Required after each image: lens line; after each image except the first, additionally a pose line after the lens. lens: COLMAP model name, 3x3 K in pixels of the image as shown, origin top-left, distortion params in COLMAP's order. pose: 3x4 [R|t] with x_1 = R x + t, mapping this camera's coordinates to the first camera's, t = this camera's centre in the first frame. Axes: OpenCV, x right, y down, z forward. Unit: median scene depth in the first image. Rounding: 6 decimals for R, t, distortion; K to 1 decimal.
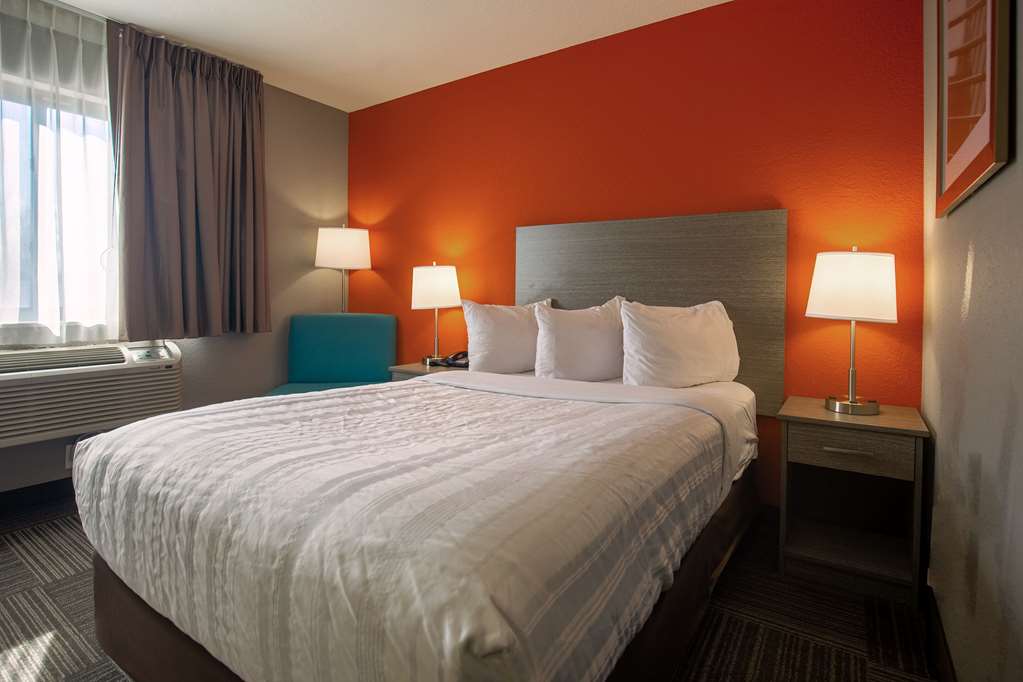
lens RADIAL K [[484.0, 0, 495.9], [0, 484.0, 317.2], [0, 0, 1]] dist [-0.033697, 0.007796]
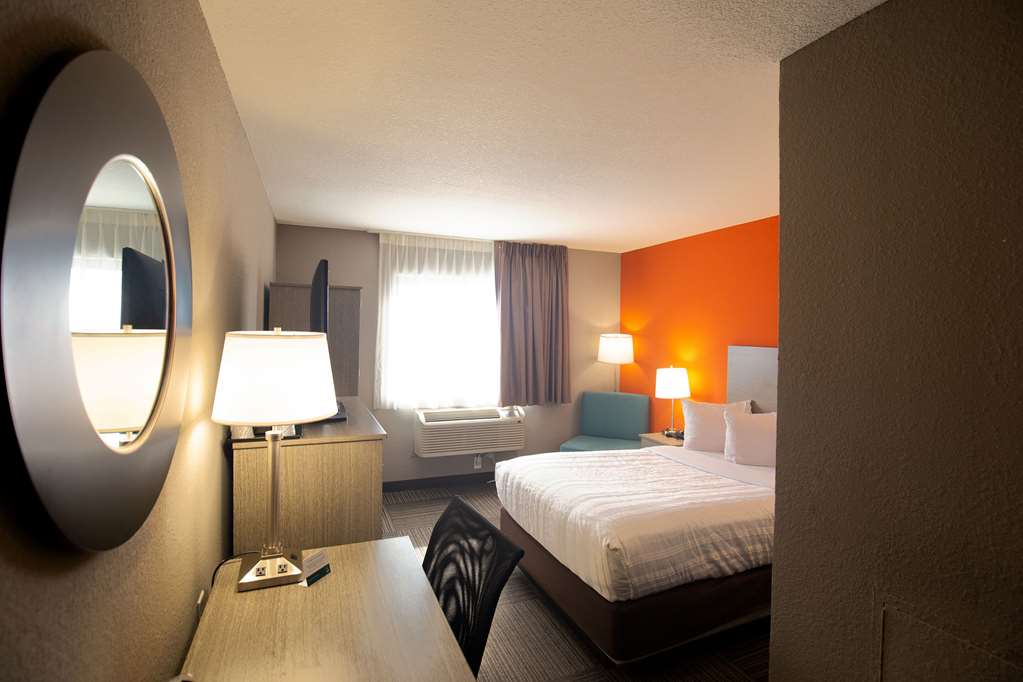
lens RADIAL K [[484.0, 0, 494.7], [0, 484.0, 332.1], [0, 0, 1]] dist [-0.033697, 0.007796]
pose [[0.819576, 0.004180, -0.572955, 0.457169], [-0.020188, 0.999563, -0.021586, -0.292913], [0.572615, 0.029258, 0.819302, -0.881992]]
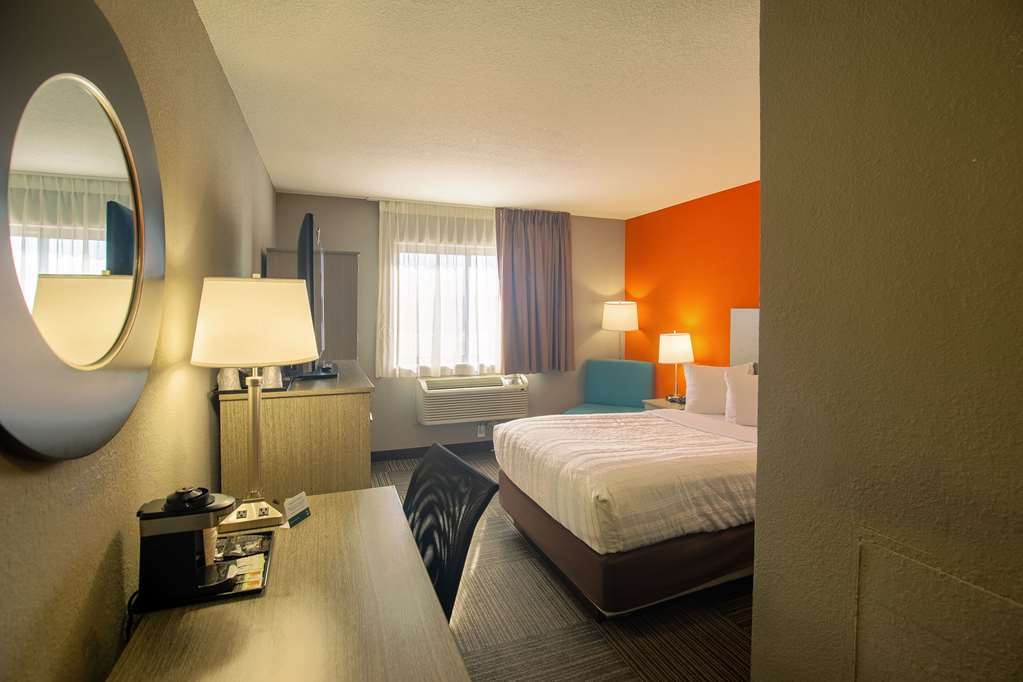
lens RADIAL K [[484.0, 0, 504.3], [0, 484.0, 319.5], [0, 0, 1]] dist [-0.033697, 0.007796]
pose [[0.811290, 0.002800, -0.584637, 0.520207], [-0.010117, 0.999906, -0.009249, -0.217716], [0.584556, 0.013418, 0.811242, -0.832993]]
